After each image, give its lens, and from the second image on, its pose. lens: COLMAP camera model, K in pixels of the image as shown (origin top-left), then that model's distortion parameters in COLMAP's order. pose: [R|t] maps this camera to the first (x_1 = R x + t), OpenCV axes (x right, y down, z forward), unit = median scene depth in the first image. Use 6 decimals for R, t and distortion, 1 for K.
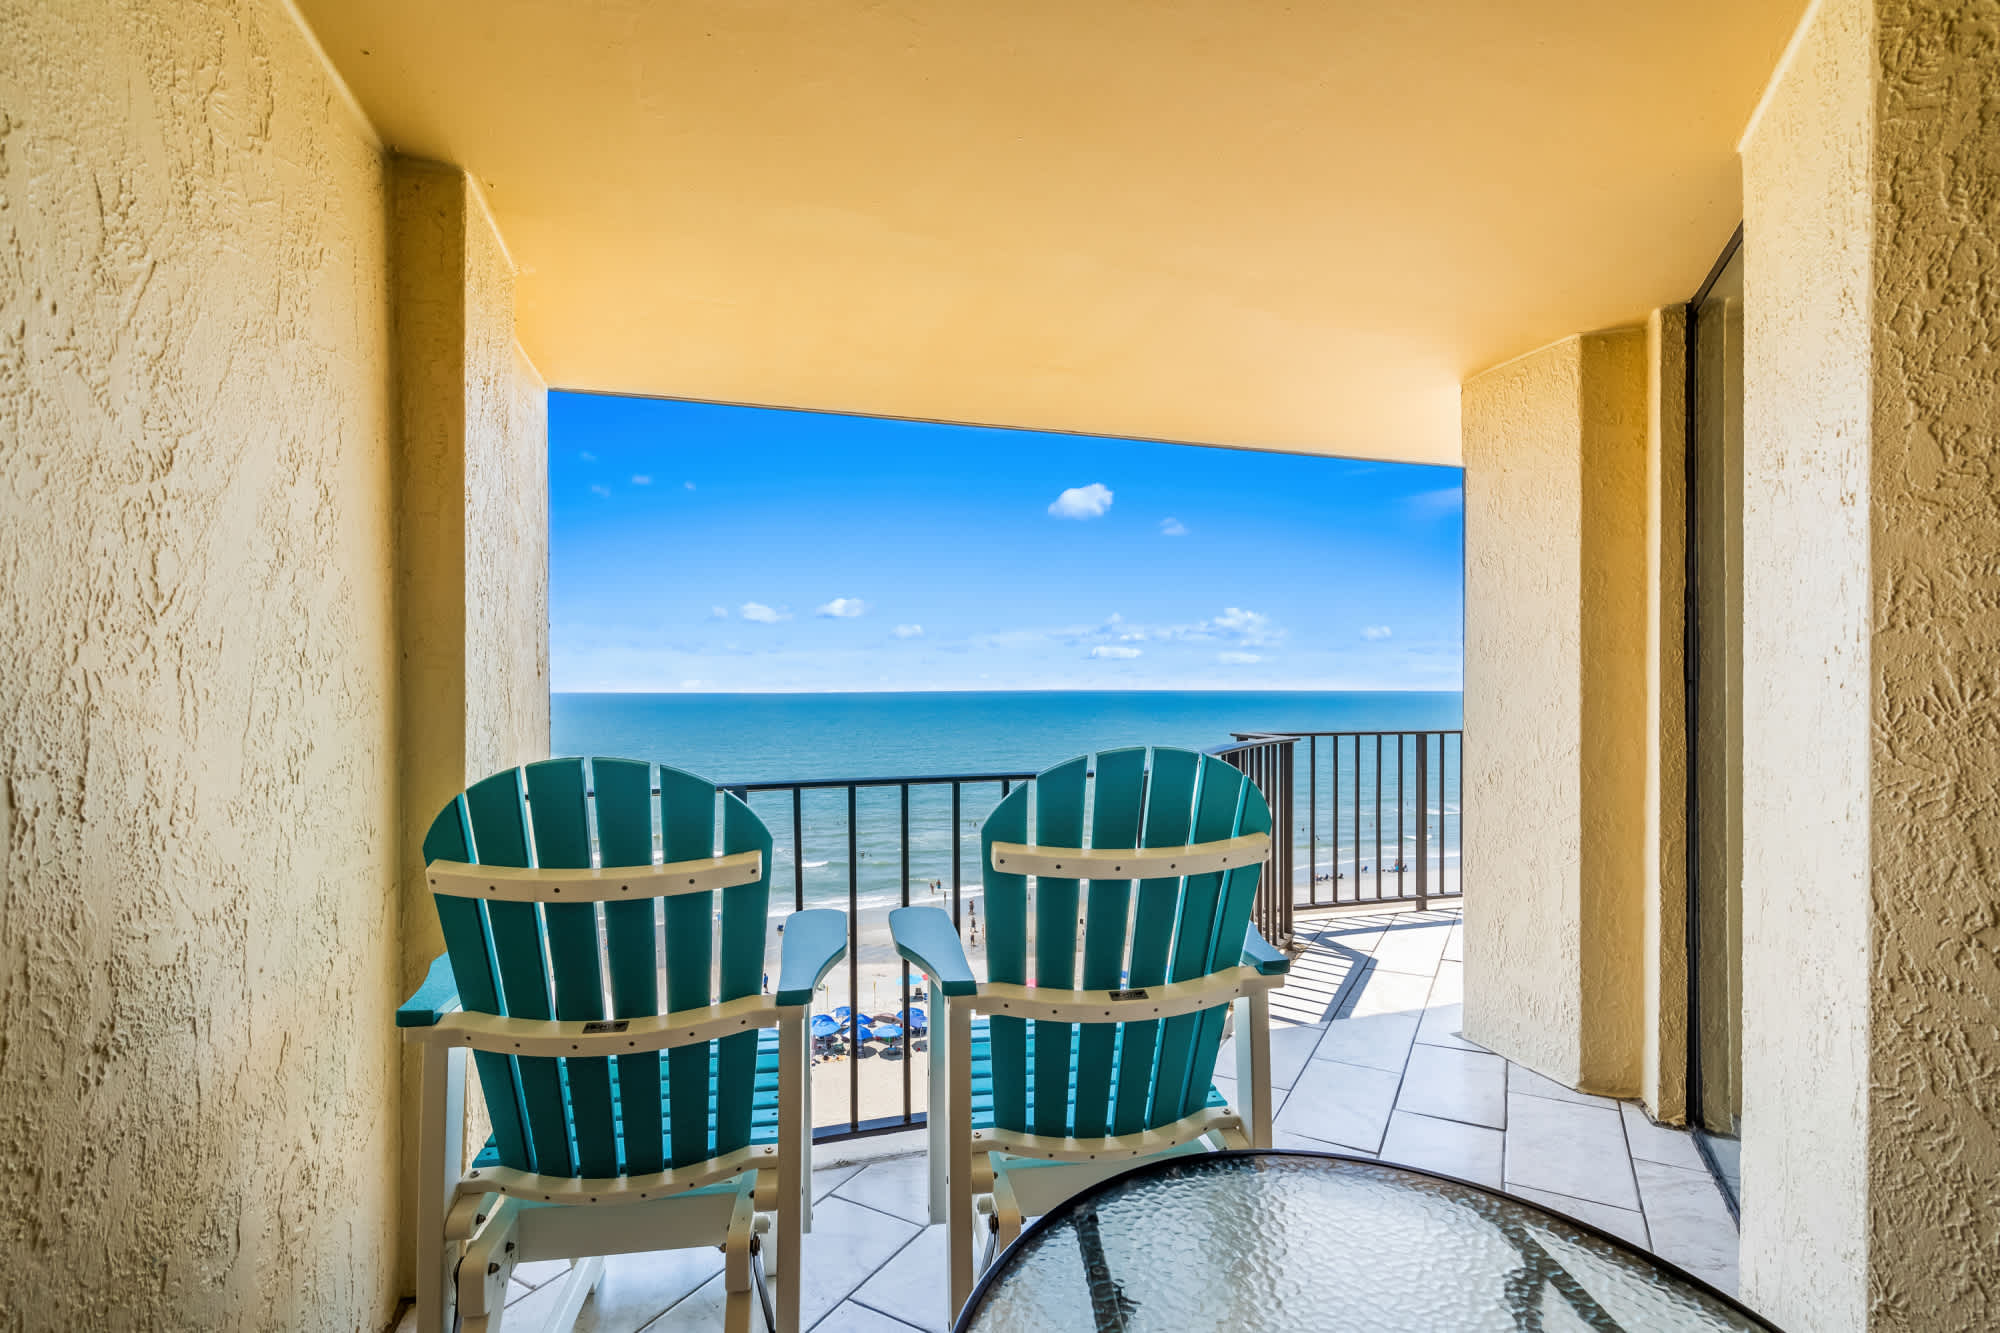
lens RADIAL K [[936.9, 0, 996.7], [0, 936.9, 693.8], [0, 0, 1]] dist [-0.081338, 0.043072]
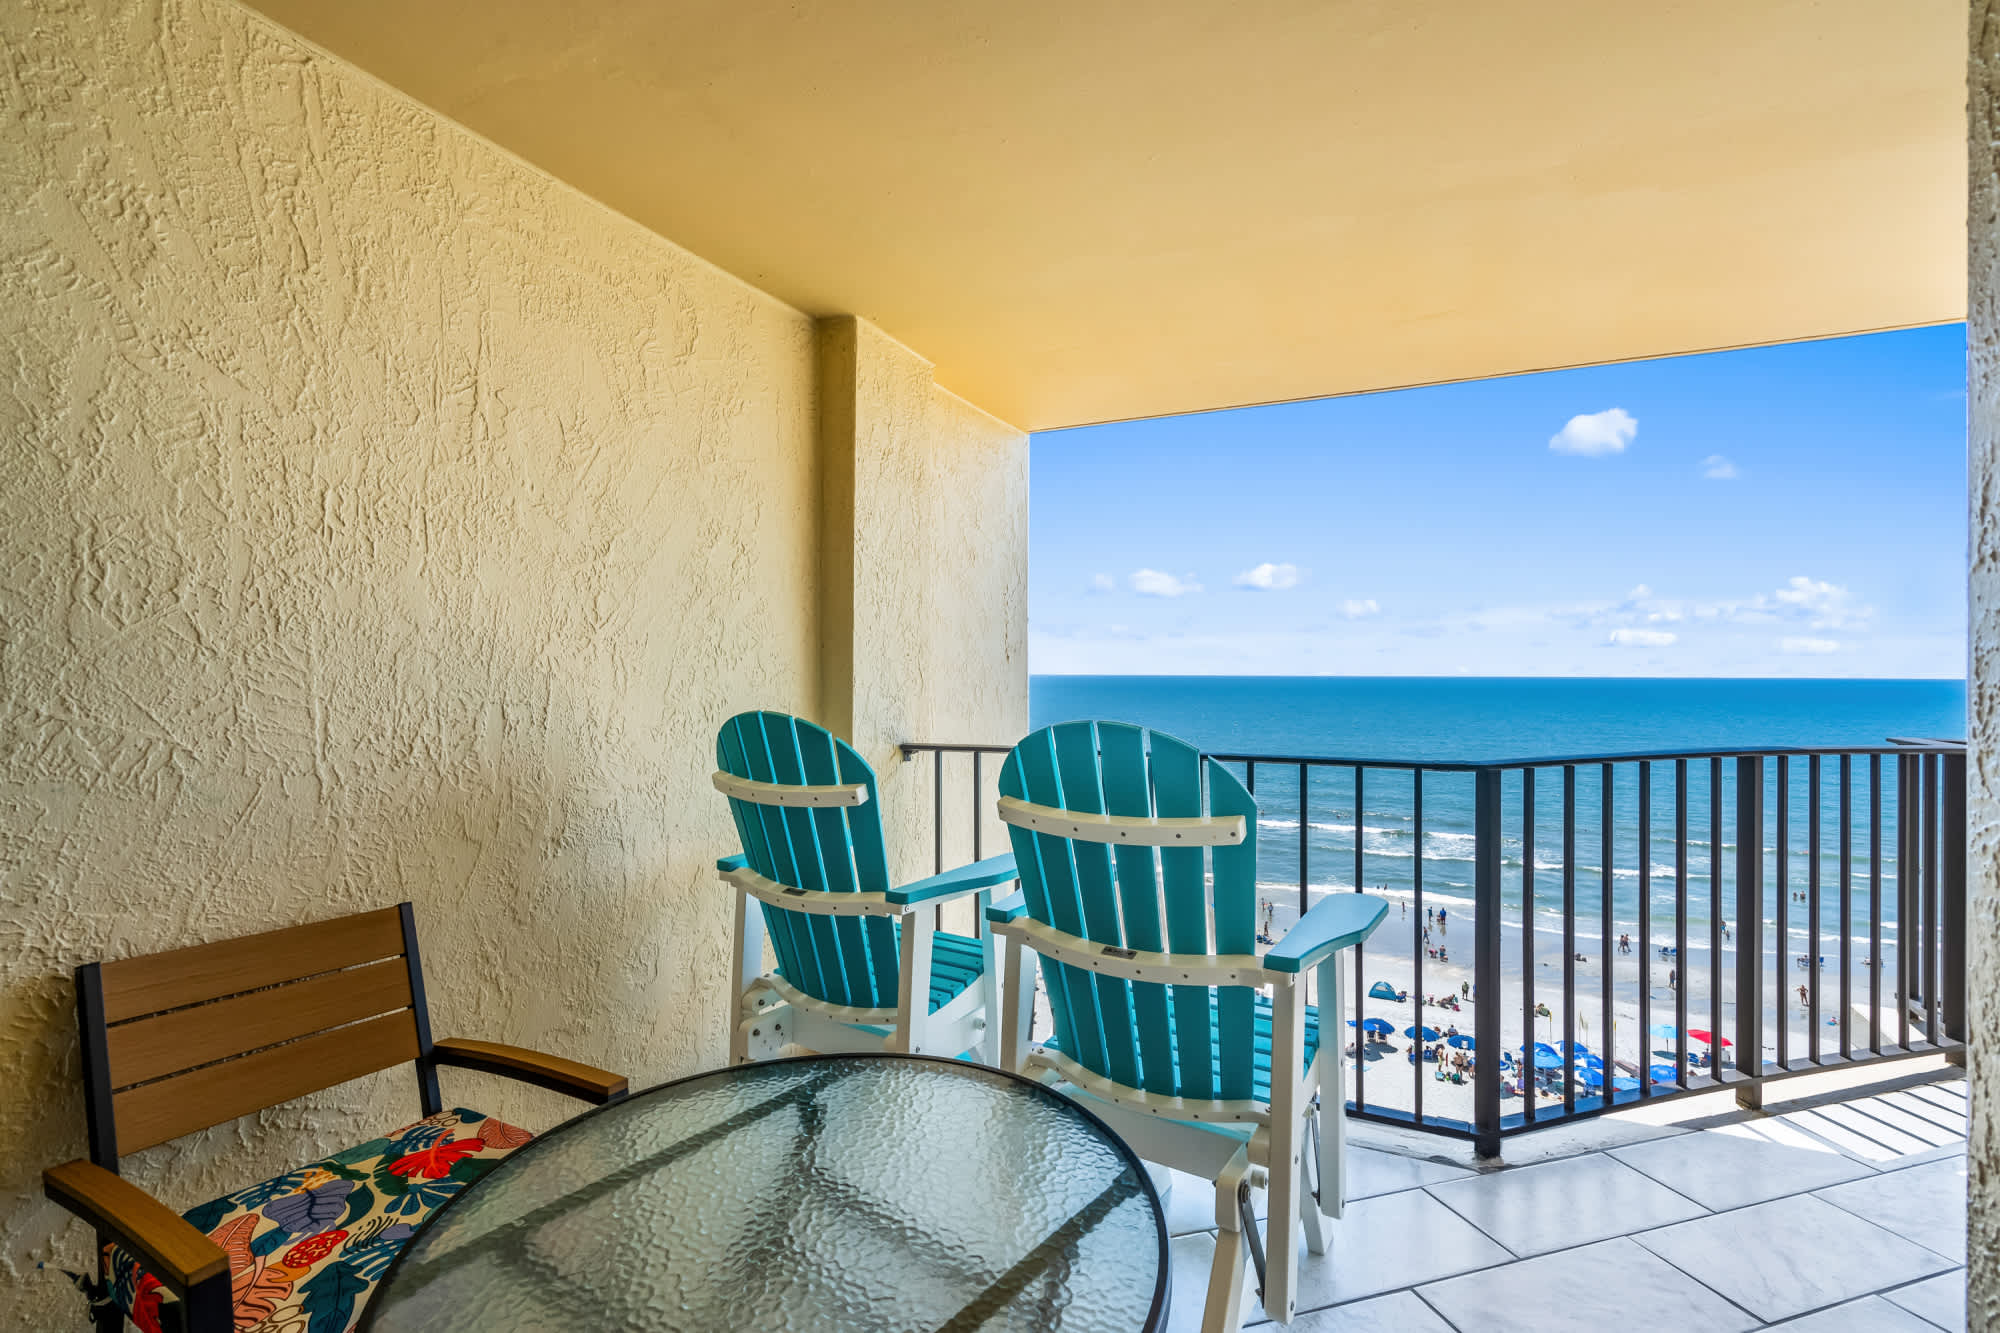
lens RADIAL K [[906.3, 0, 1011.8], [0, 906.3, 666.7], [0, 0, 1]] dist [0.000176, 0.000660]
pose [[0.724318, 0.003829, -0.689456, 0.629345], [-0.009473, 0.999945, -0.004399, -0.002005], [0.689401, 0.009717, 0.724314, 0.114570]]
